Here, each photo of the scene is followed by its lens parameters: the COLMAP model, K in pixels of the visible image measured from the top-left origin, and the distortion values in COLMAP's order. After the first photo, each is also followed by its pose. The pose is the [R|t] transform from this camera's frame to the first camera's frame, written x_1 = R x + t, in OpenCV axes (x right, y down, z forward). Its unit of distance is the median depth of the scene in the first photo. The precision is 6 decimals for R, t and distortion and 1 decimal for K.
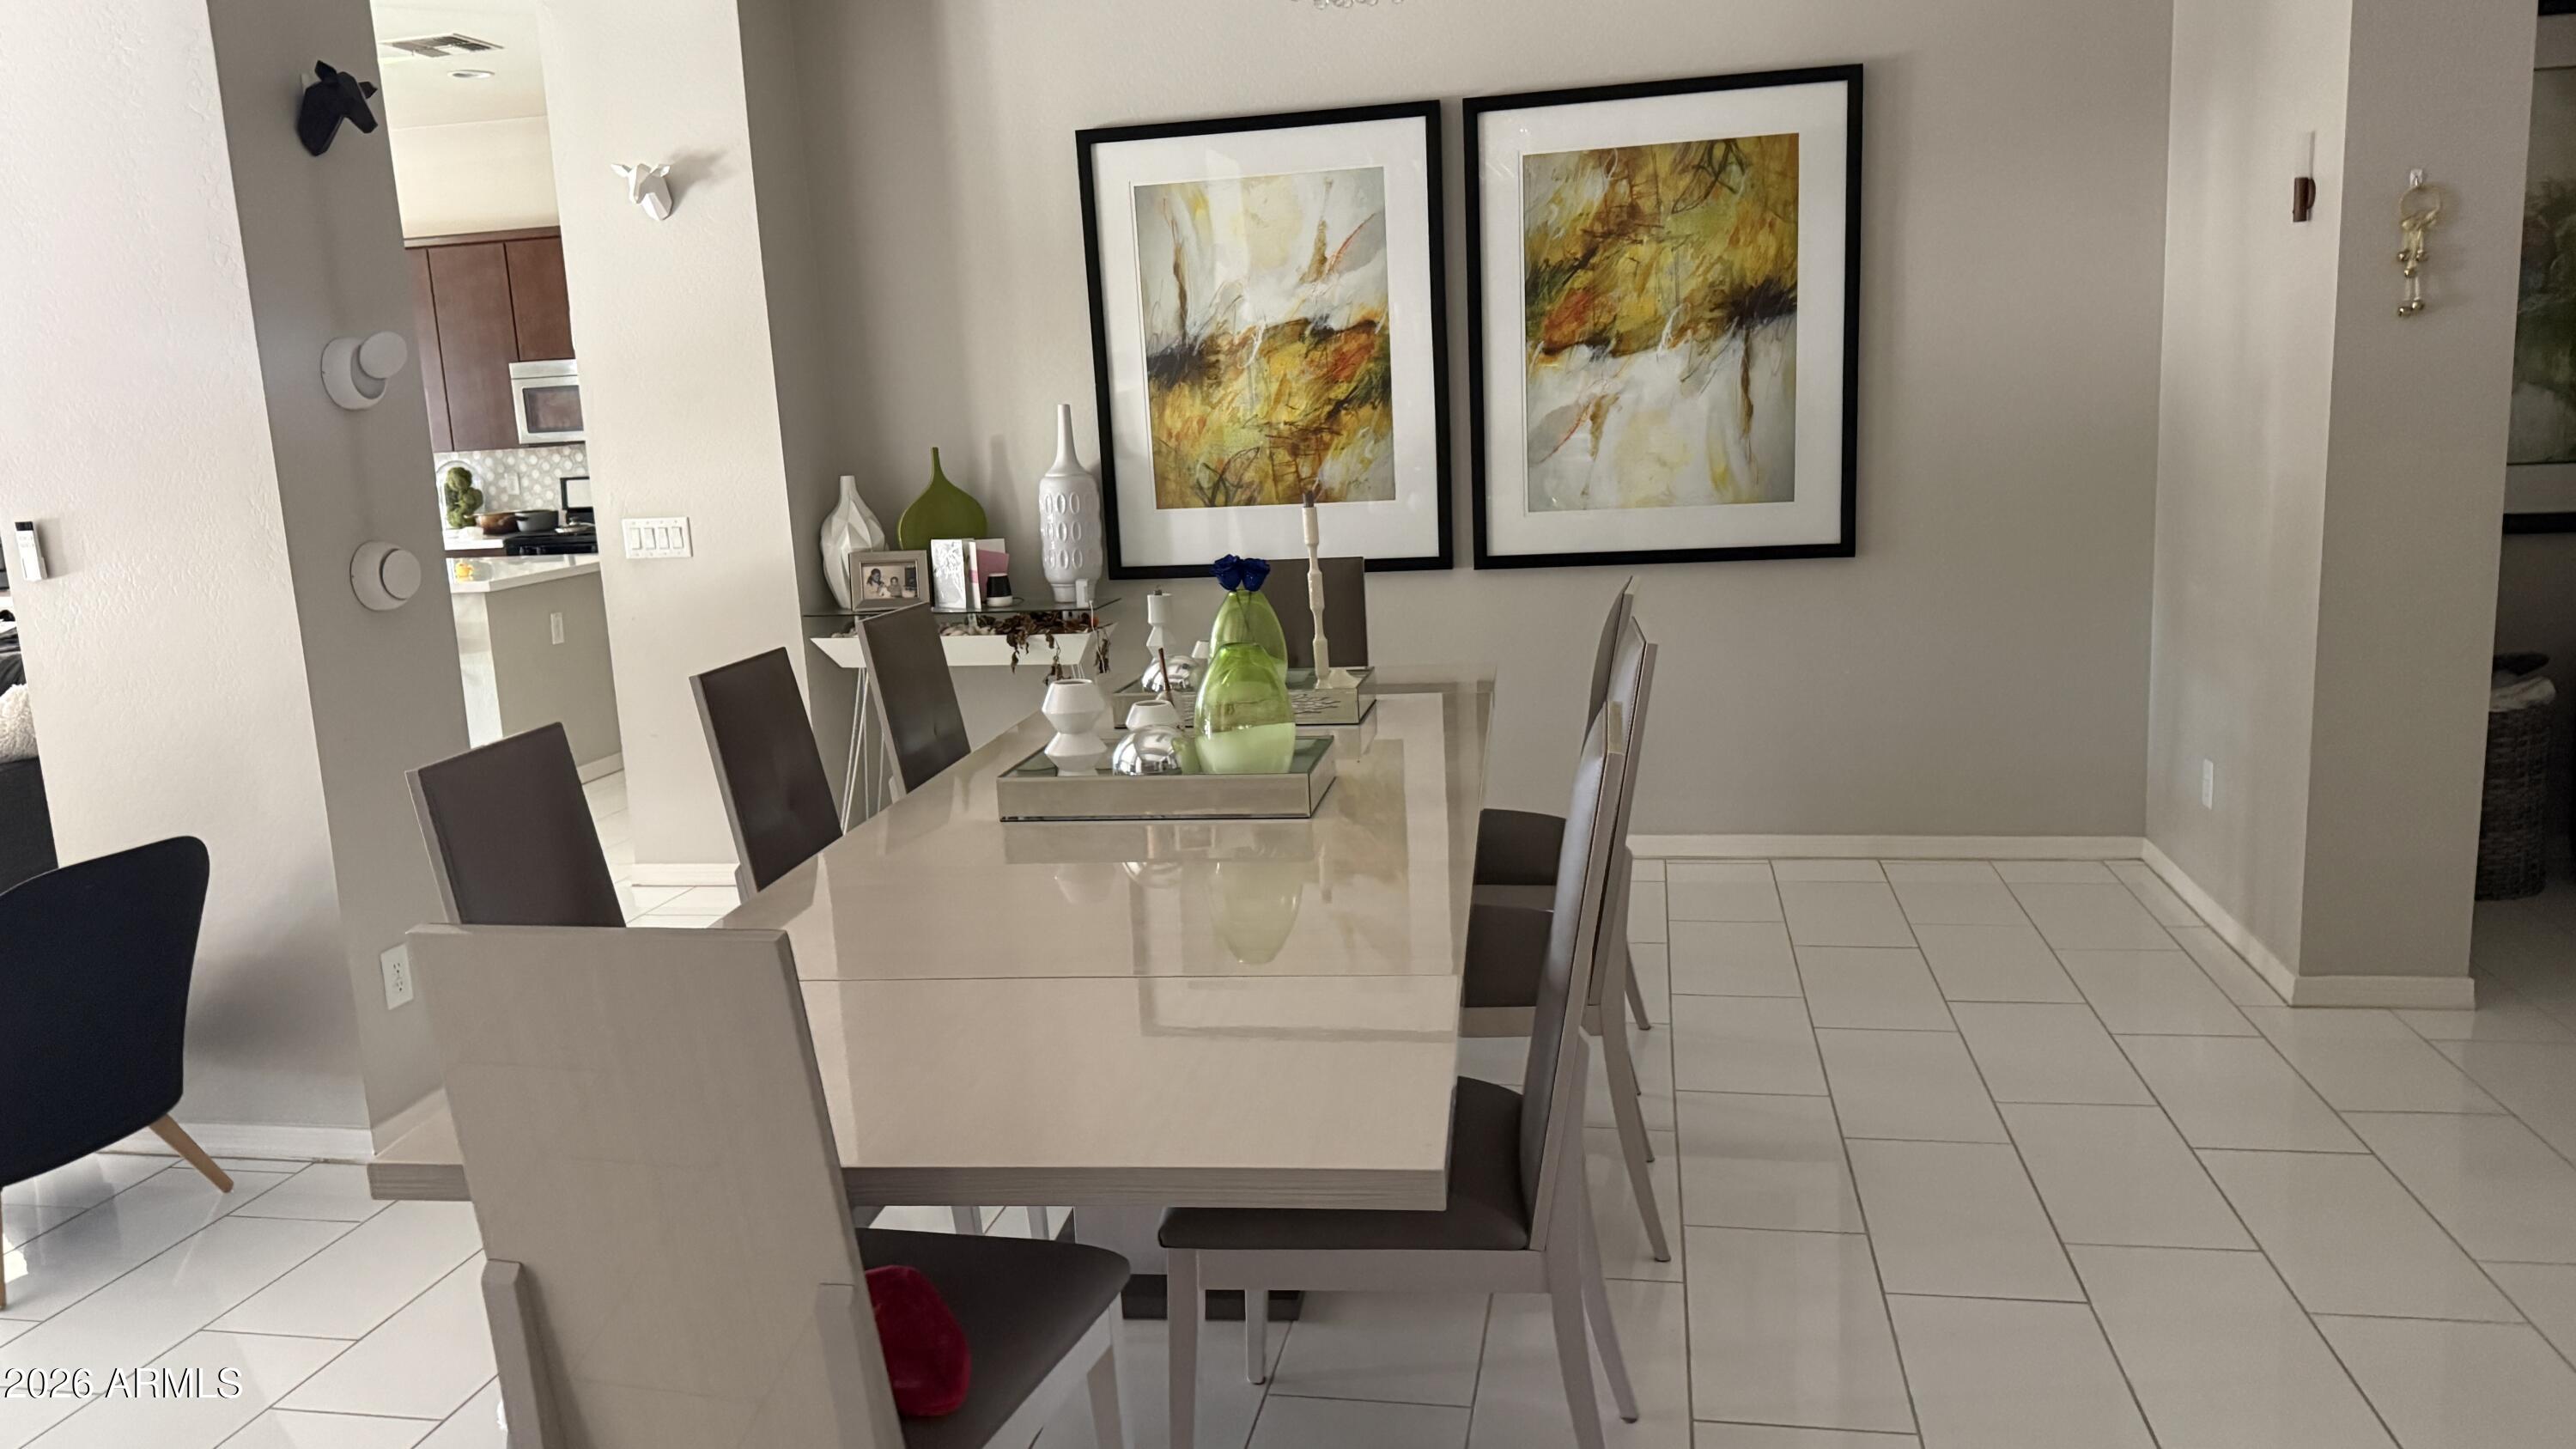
lens RADIAL K [[1818.5, 0, 1279.4], [0, 1818.5, 744.1], [0, 0, 1]] dist [0.071425, -0.090923]
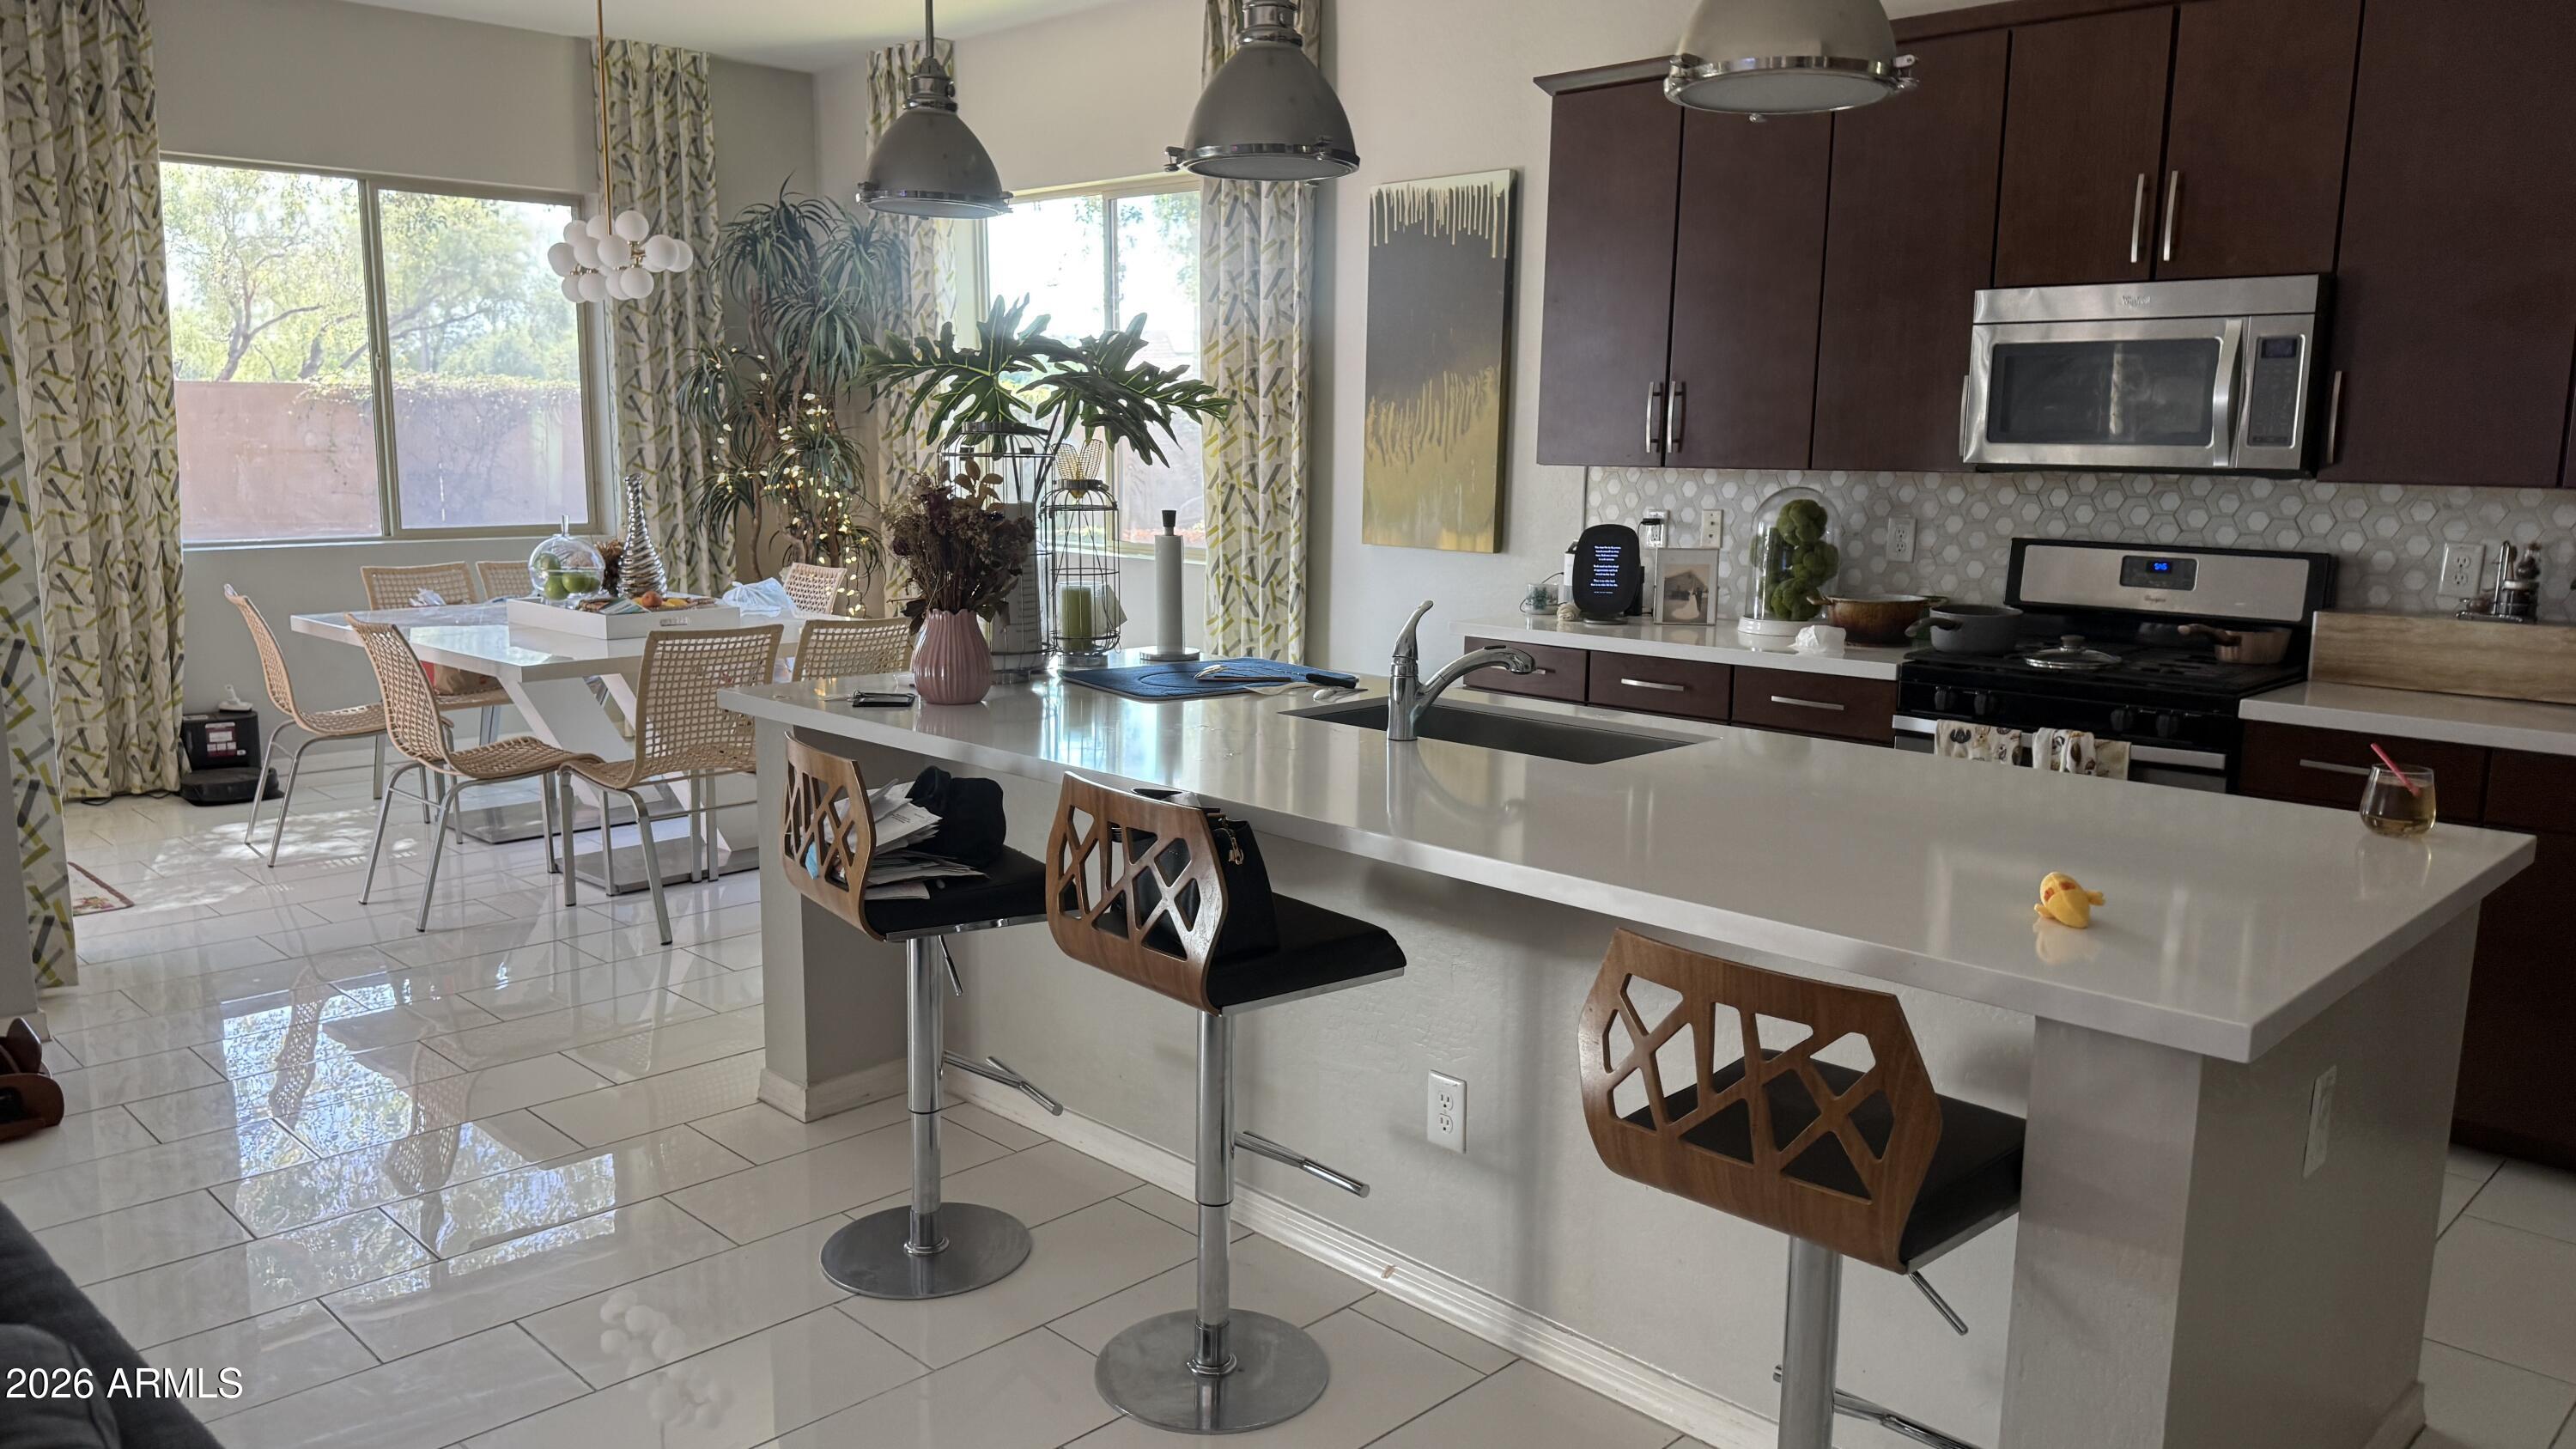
lens RADIAL K [[1818.5, 0, 1268.9], [0, 1818.5, 756.1], [0, 0, 1]] dist [0.071425, -0.090923]
pose [[0.828646, 0.161883, -0.535854, -0.284082], [-0.161771, 0.985679, 0.047614, -0.079574], [0.535888, 0.047230, 0.842967, 0.489373]]
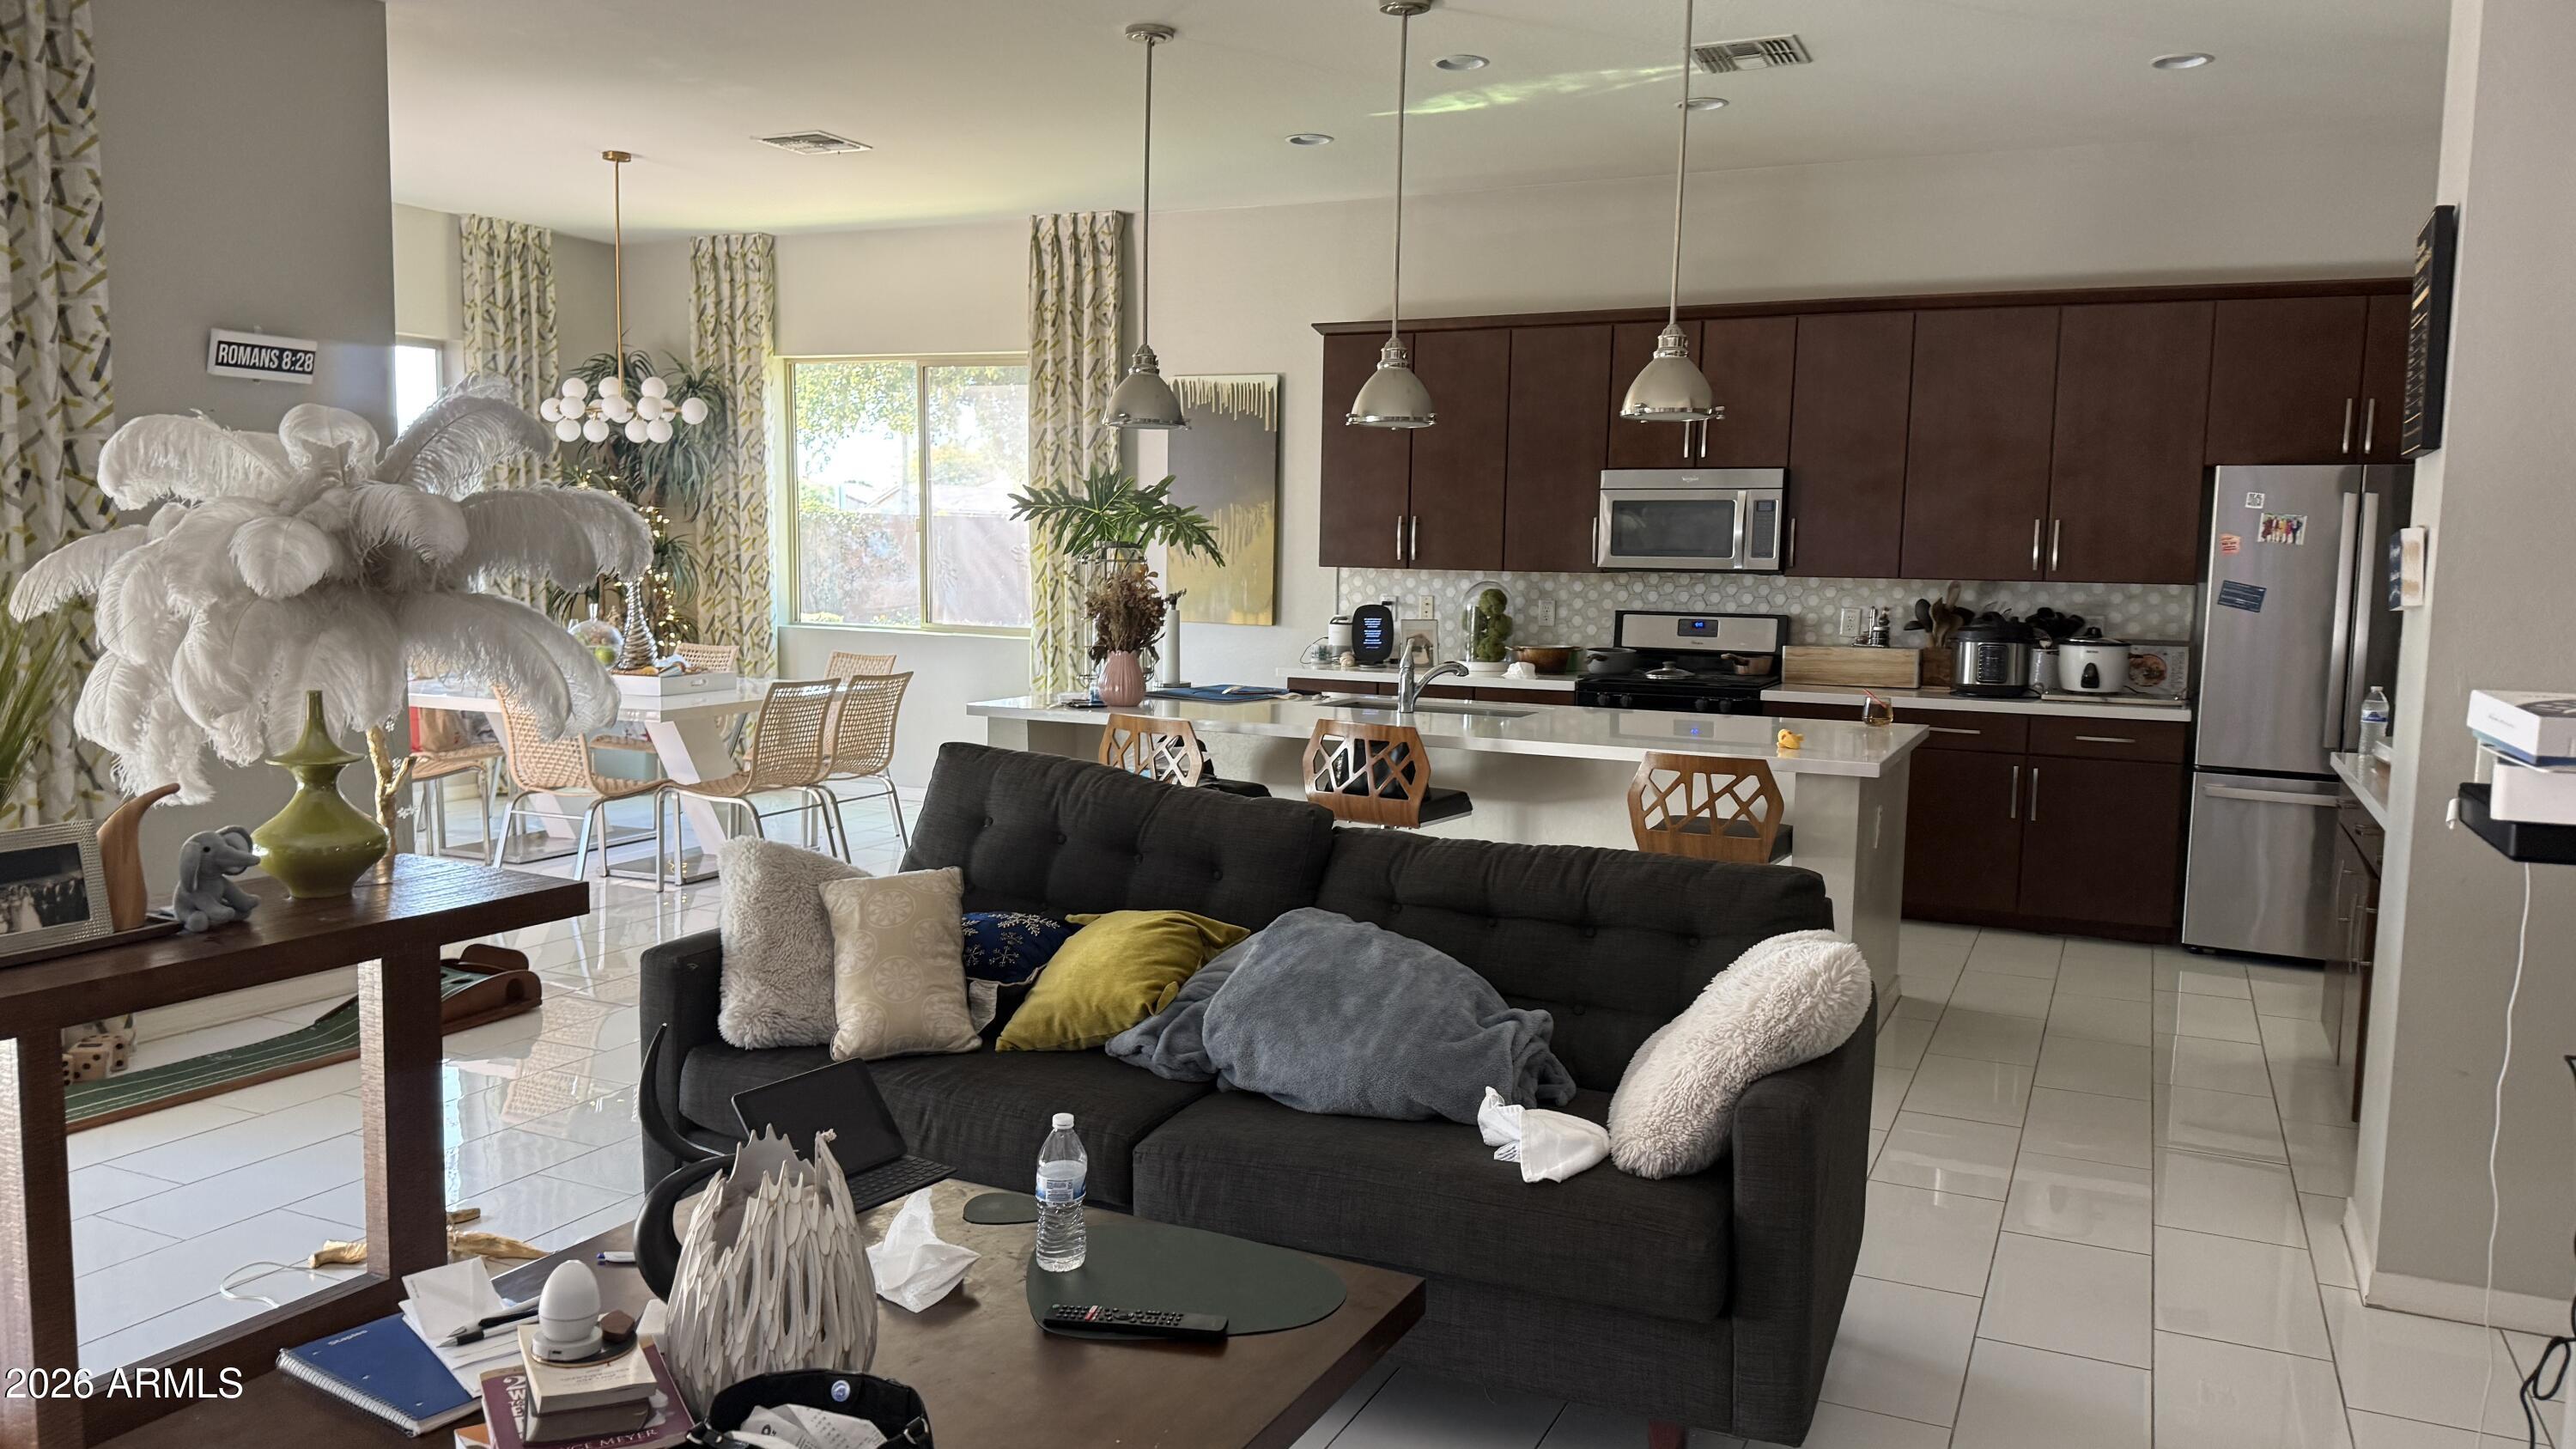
lens RADIAL K [[1818.5, 0, 1299.7], [0, 1818.5, 751.9], [0, 0, 1]] dist [0.071425, -0.090923]
pose [[0.969299, 0.099517, -0.224845, -0.336575], [-0.115401, 0.991588, -0.058610, -0.017682], [0.217121, 0.082758, 0.972630, 0.178073]]
